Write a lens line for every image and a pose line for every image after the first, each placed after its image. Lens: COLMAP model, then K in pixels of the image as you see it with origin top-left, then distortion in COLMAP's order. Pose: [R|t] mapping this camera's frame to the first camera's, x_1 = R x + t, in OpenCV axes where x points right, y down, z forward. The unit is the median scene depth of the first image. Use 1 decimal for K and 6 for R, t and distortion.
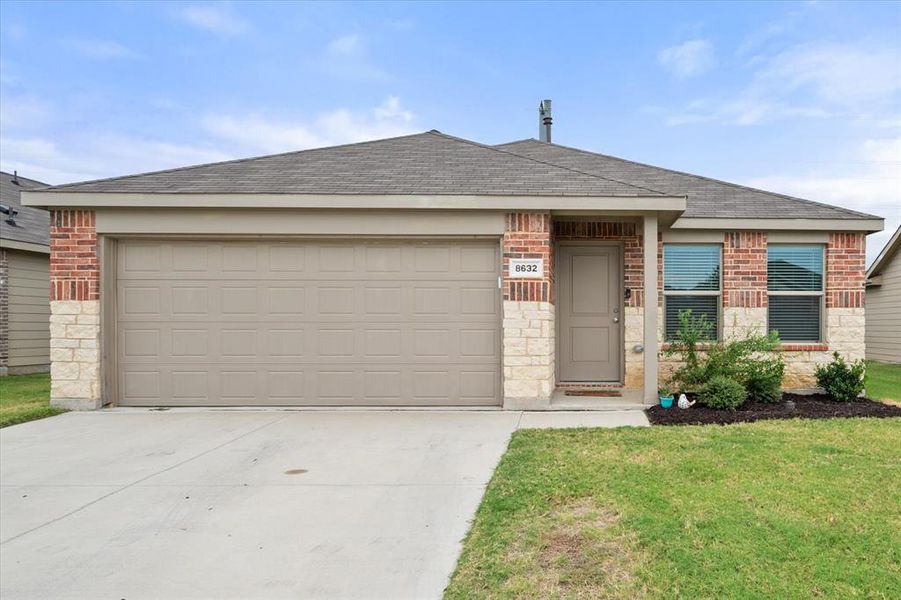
lens RADIAL K [[603.1, 0, 450.5], [0, 603.1, 300.0], [0, 0, 1]] dist [0.000504, -0.000055]
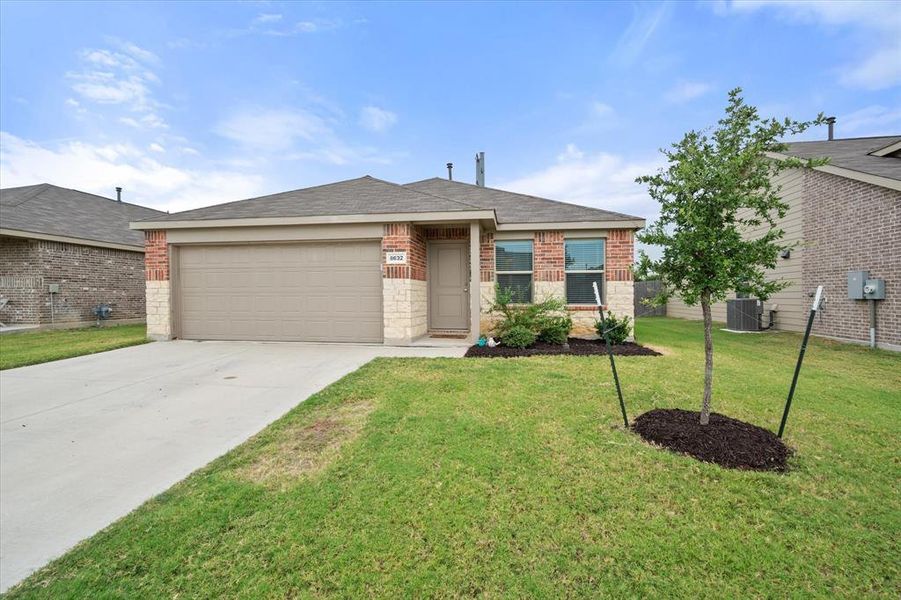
lens RADIAL K [[368.0, 0, 449.6], [0, 368.0, 286.5], [0, 0, 1]] dist [-0.000477, -0.000097]
pose [[0.986112, -0.006678, -0.165950, 0.426343], [0.008935, 0.999877, 0.012854, 0.011773], [0.165844, -0.014159, 0.986050, 0.052723]]
